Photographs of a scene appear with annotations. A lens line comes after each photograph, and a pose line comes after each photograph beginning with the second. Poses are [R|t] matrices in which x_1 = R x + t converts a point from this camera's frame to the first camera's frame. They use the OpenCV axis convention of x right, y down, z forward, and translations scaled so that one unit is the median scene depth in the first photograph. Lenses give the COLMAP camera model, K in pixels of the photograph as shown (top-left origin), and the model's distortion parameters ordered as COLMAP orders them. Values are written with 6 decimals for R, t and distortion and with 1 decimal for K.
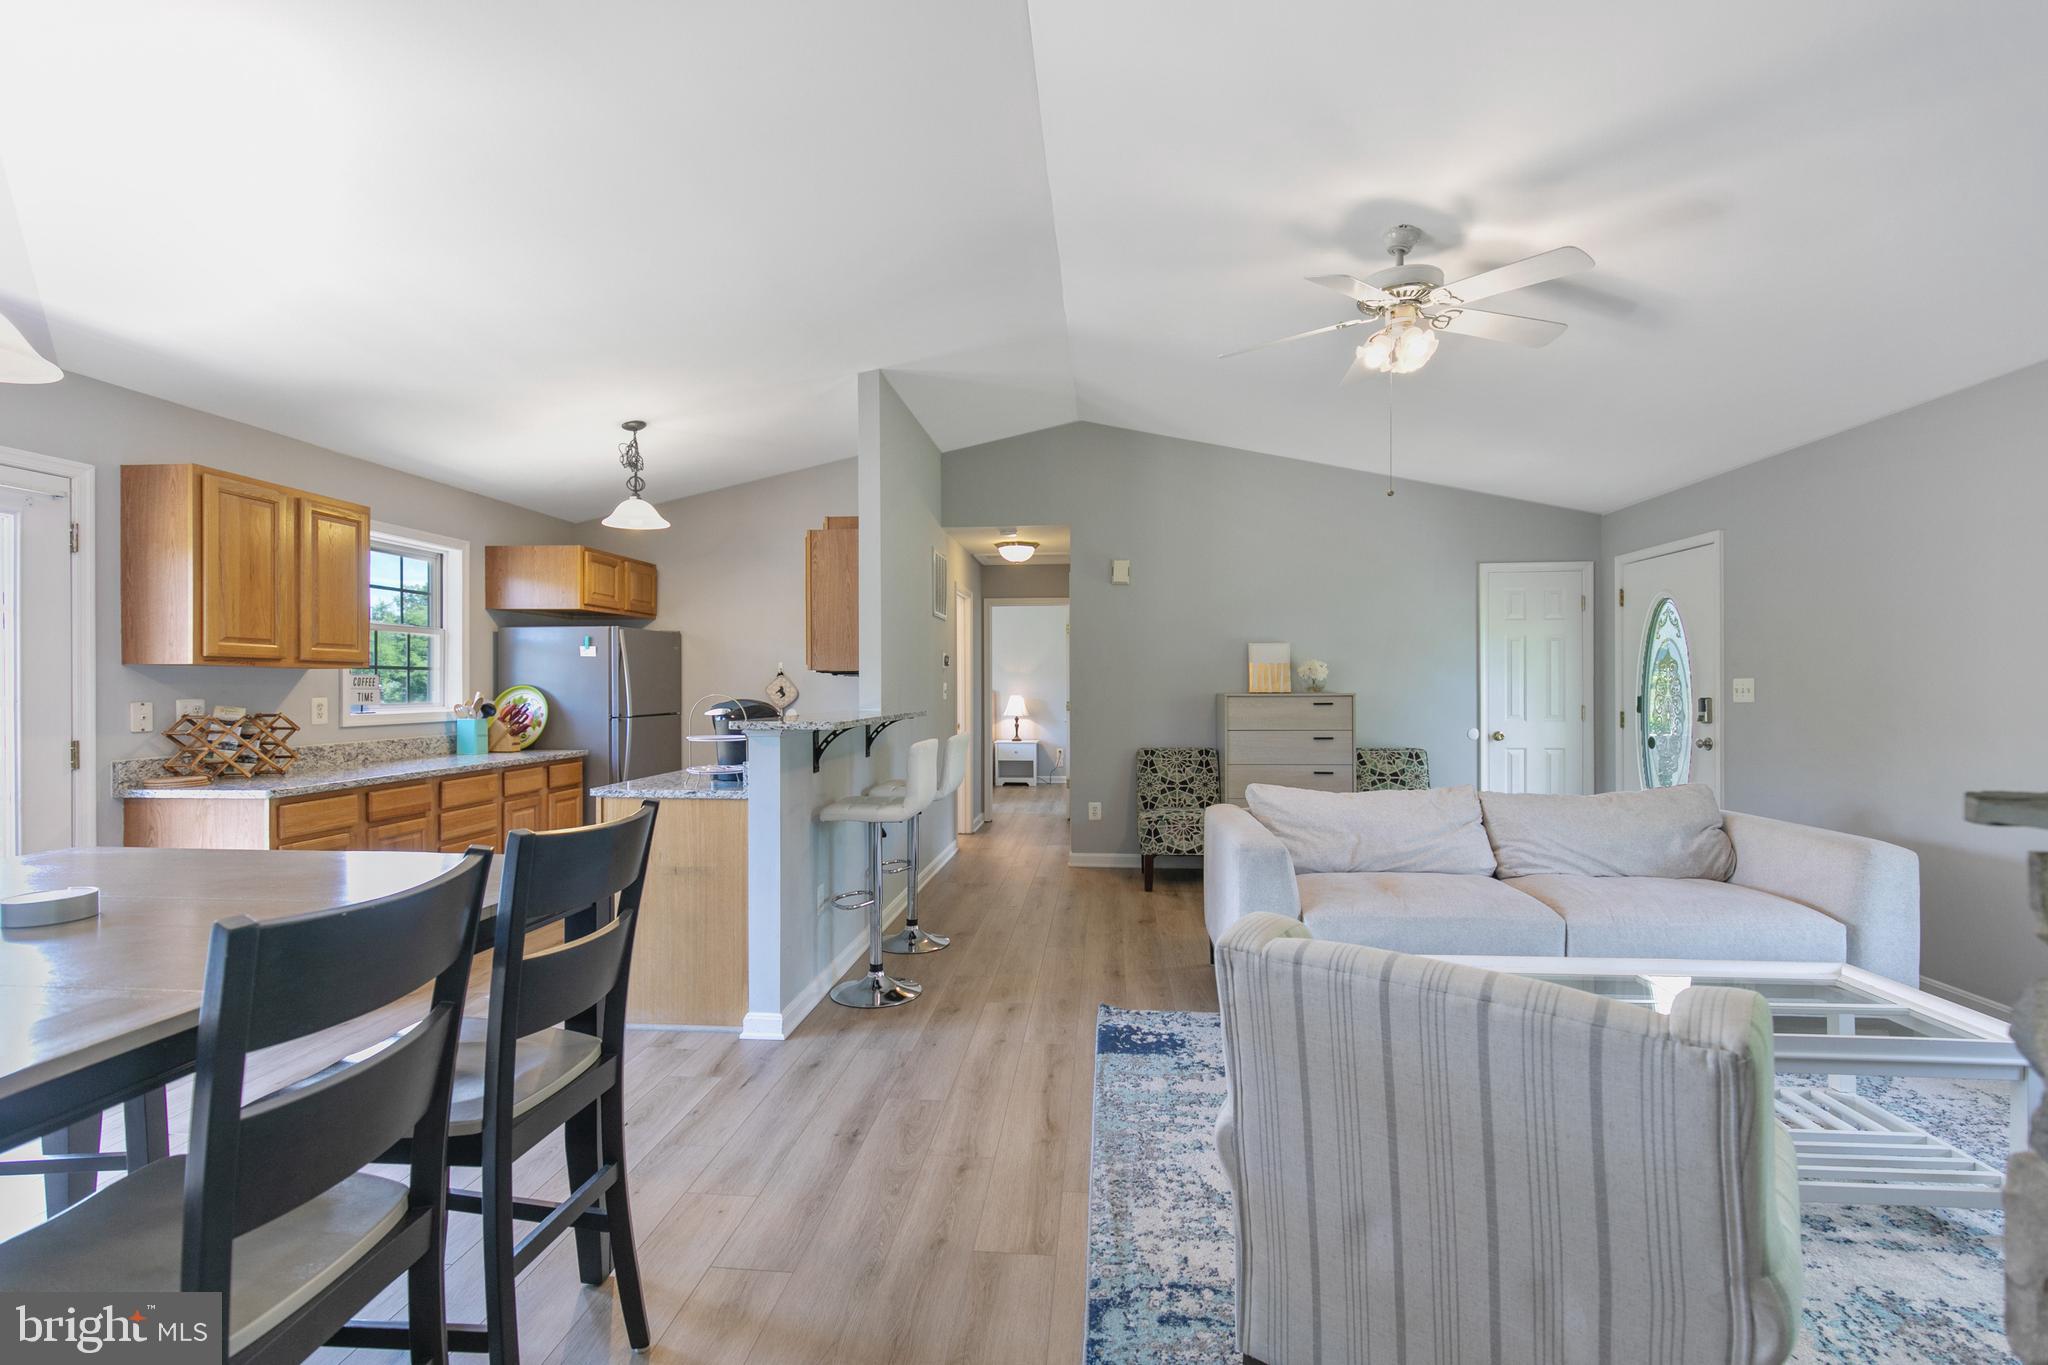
lens RADIAL K [[916.7, 0, 1019.1], [0, 916.7, 686.3], [0, 0, 1]] dist [0.008330, -0.000425]
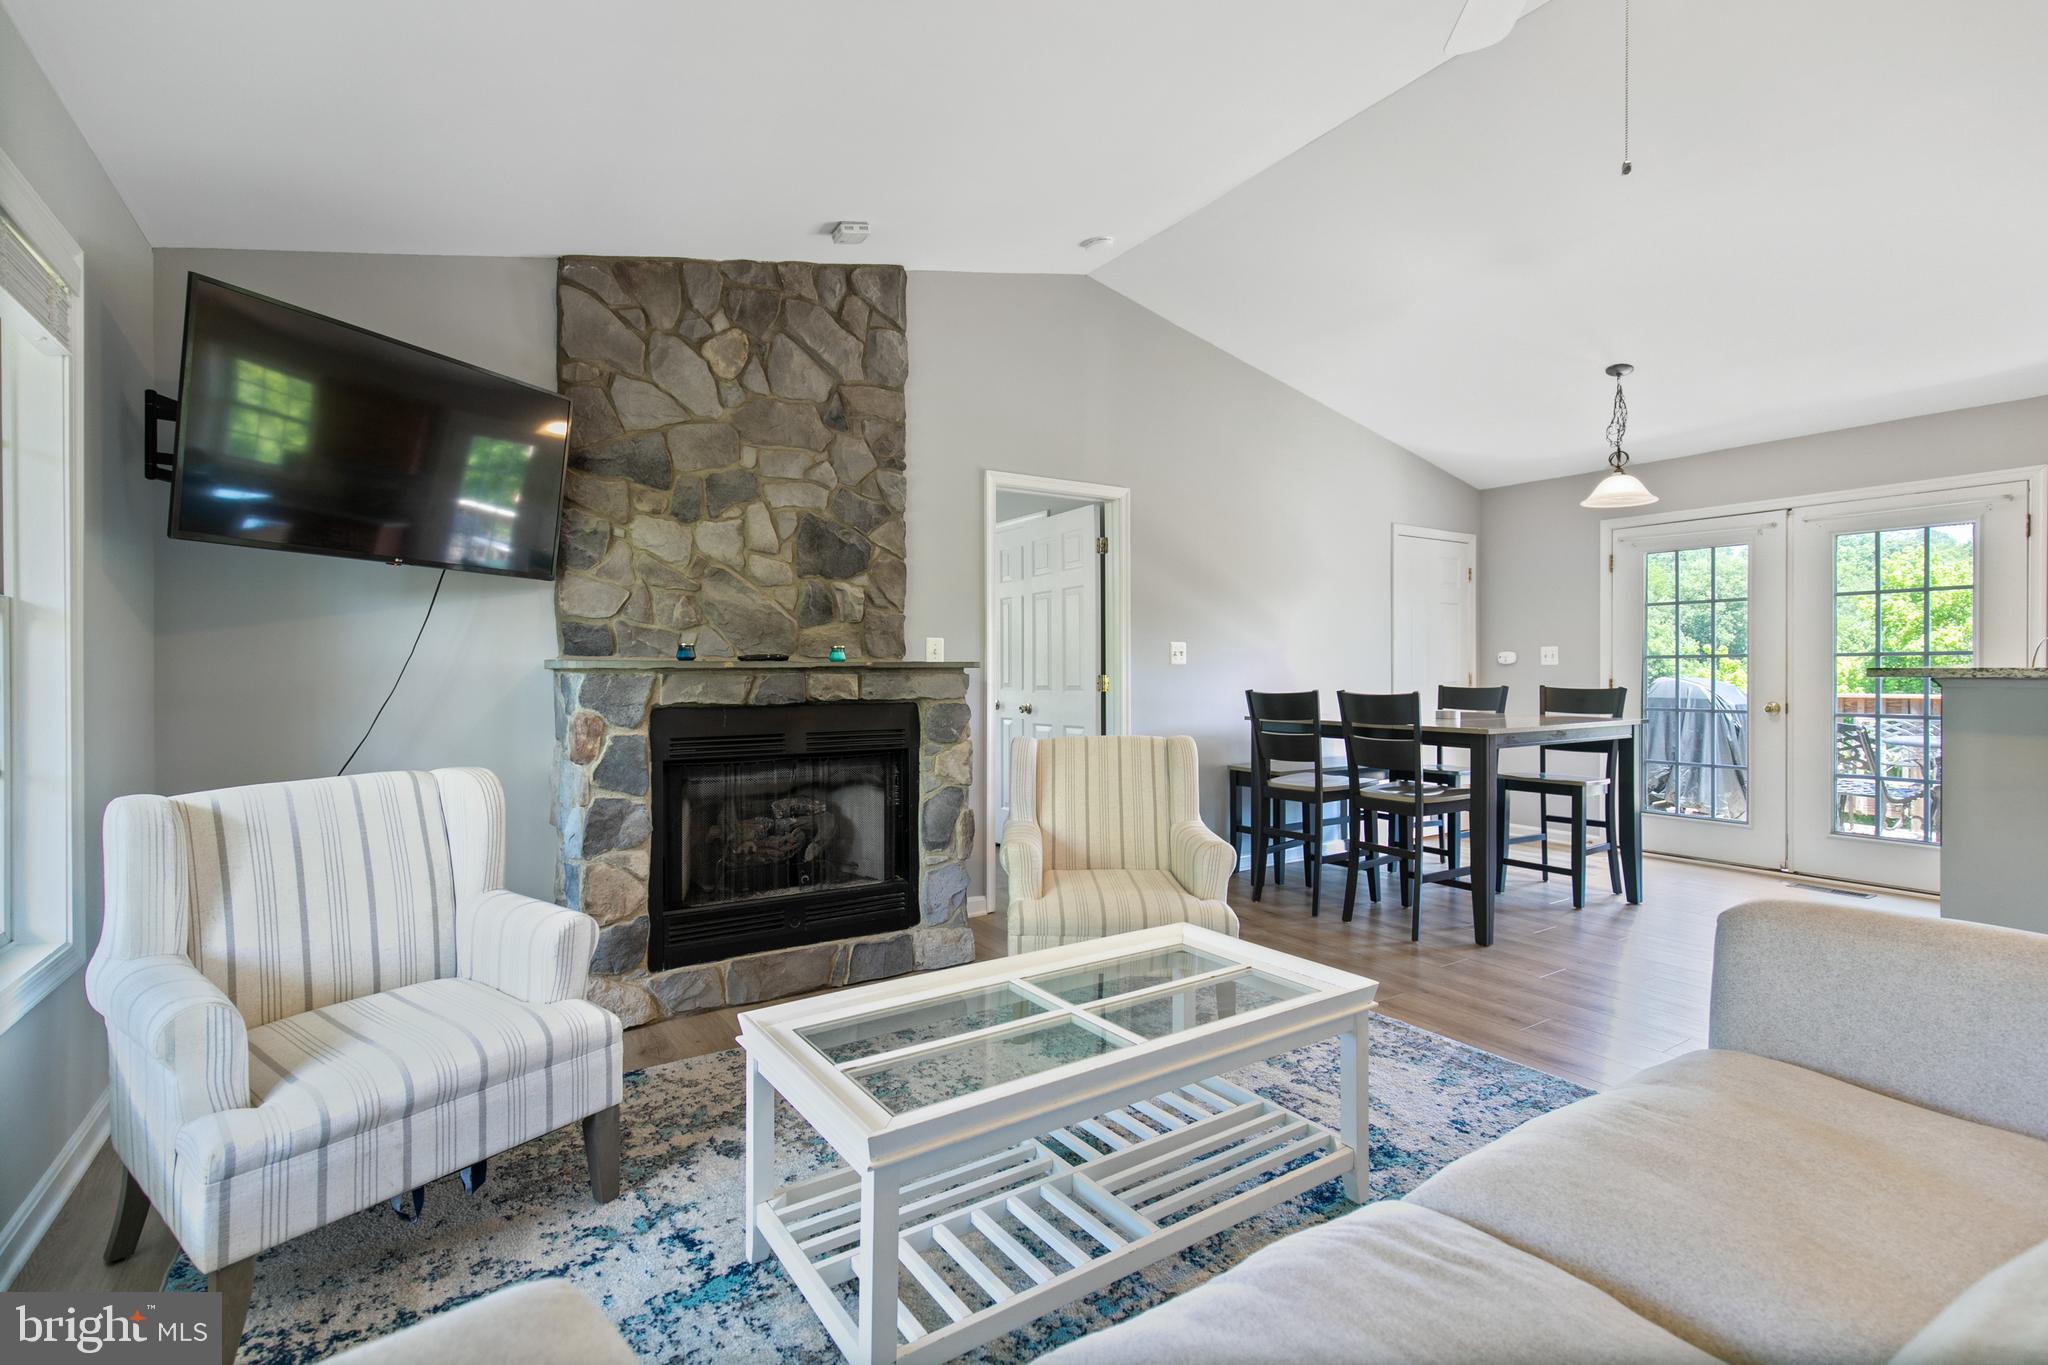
lens RADIAL K [[939.3, 0, 1024.0], [0, 939.3, 673.8], [0, 0, 1]] dist [0.005926, -0.000038]
pose [[-0.780311, 0.005625, -0.625366, 0.691833], [0.001117, 0.999970, 0.007602, 0.027836], [0.625390, 0.005234, -0.780294, 0.874446]]
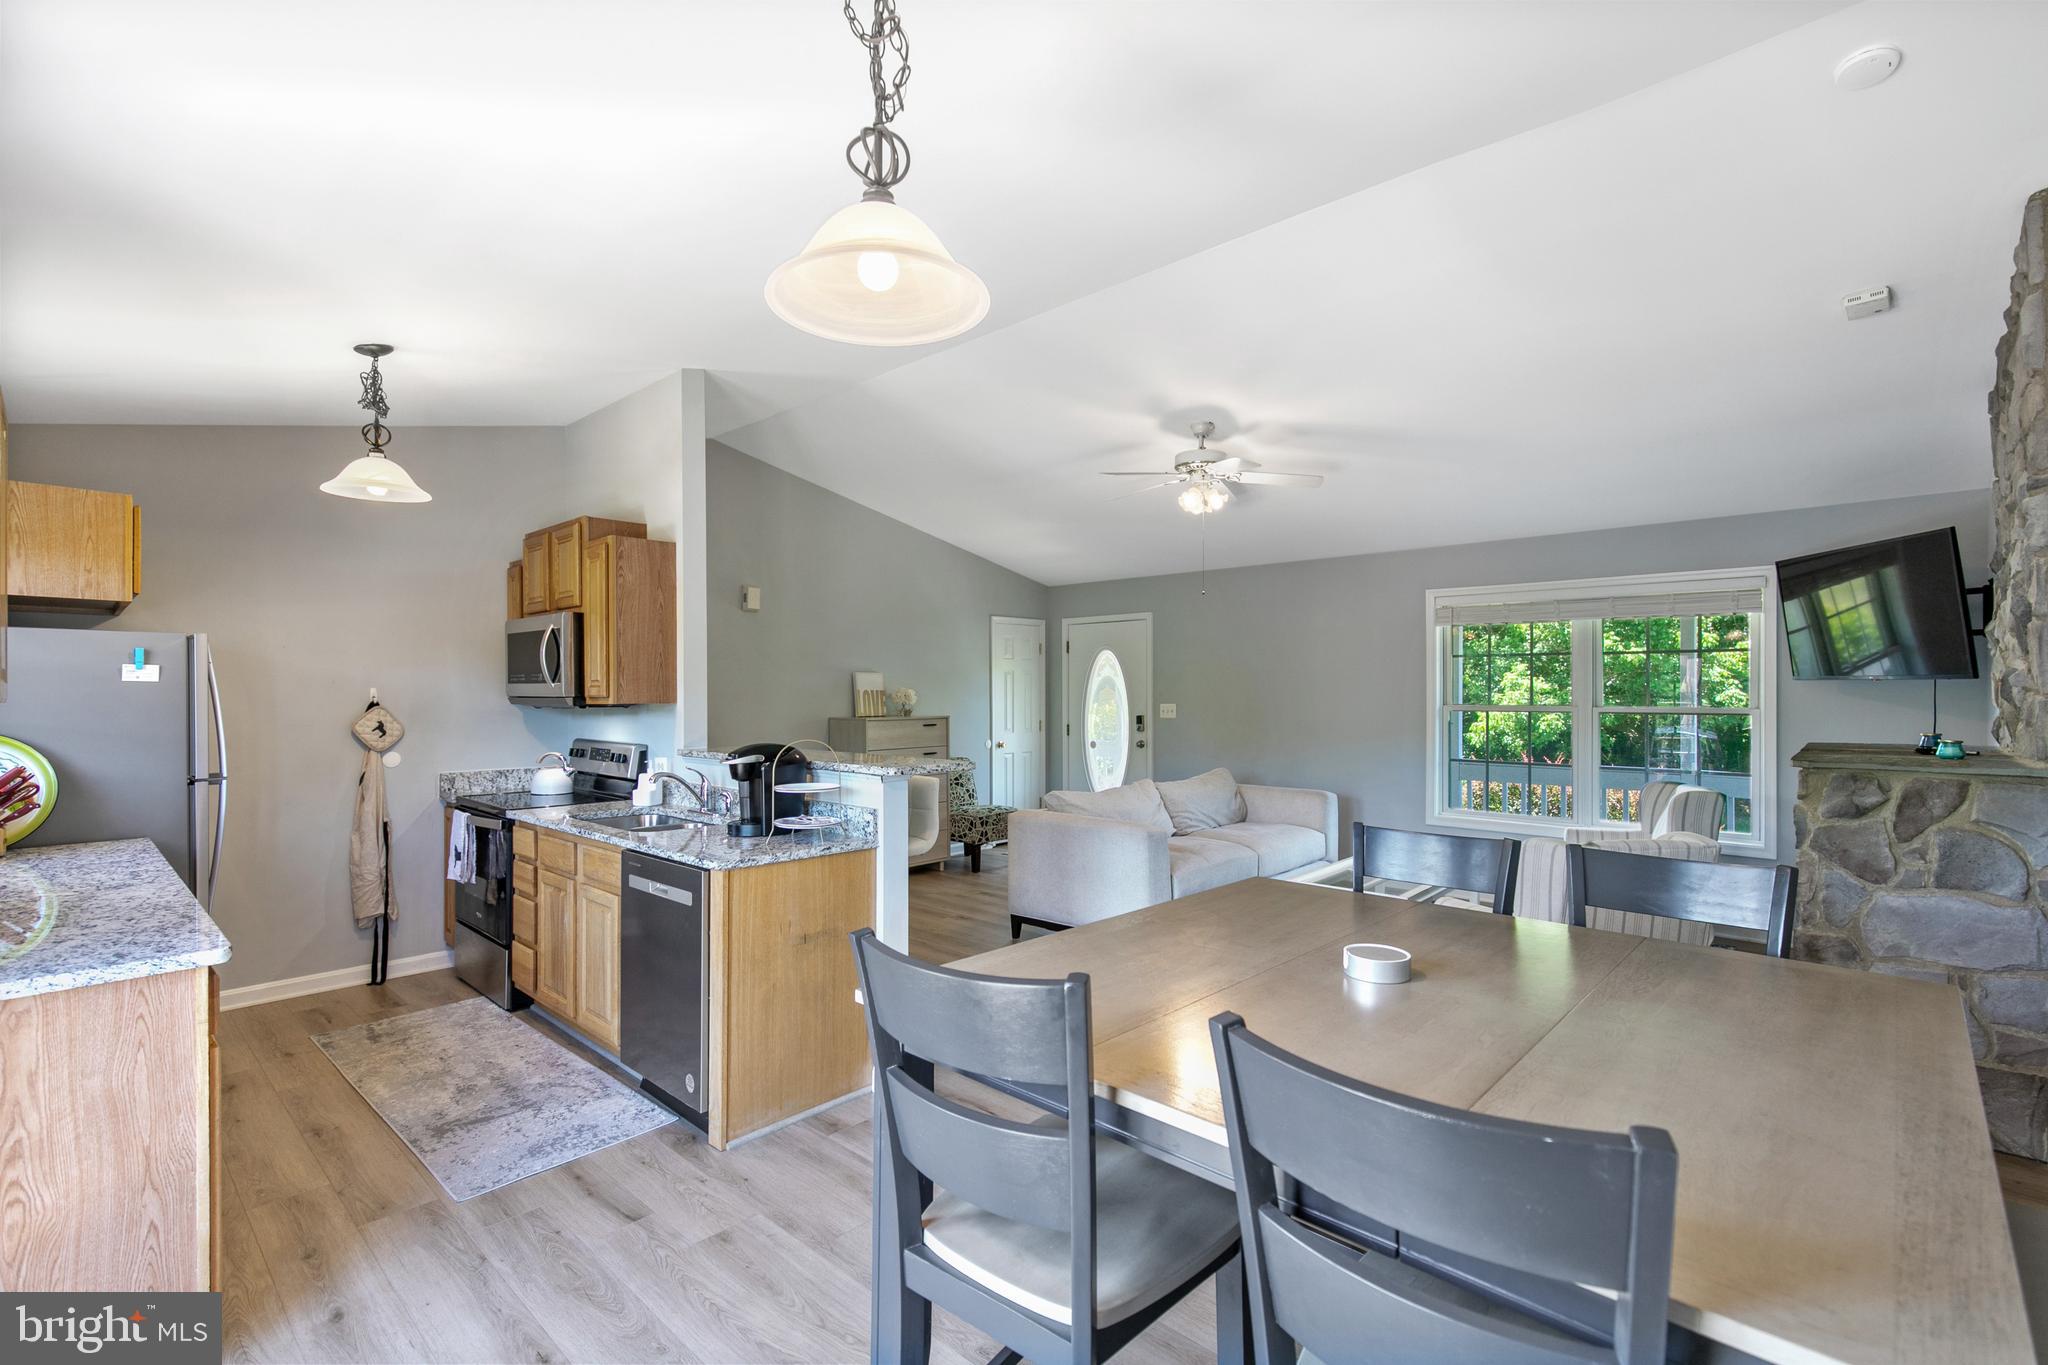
lens RADIAL K [[915.2, 0, 1017.4], [0, 915.2, 693.0], [0, 0, 1]] dist [0.007279, -0.000499]
pose [[0.611971, -0.000053, 0.790880, -0.745122], [0.001850, 0.999997, -0.001364, -0.028890], [-0.790878, 0.002298, 0.611970, 0.225991]]
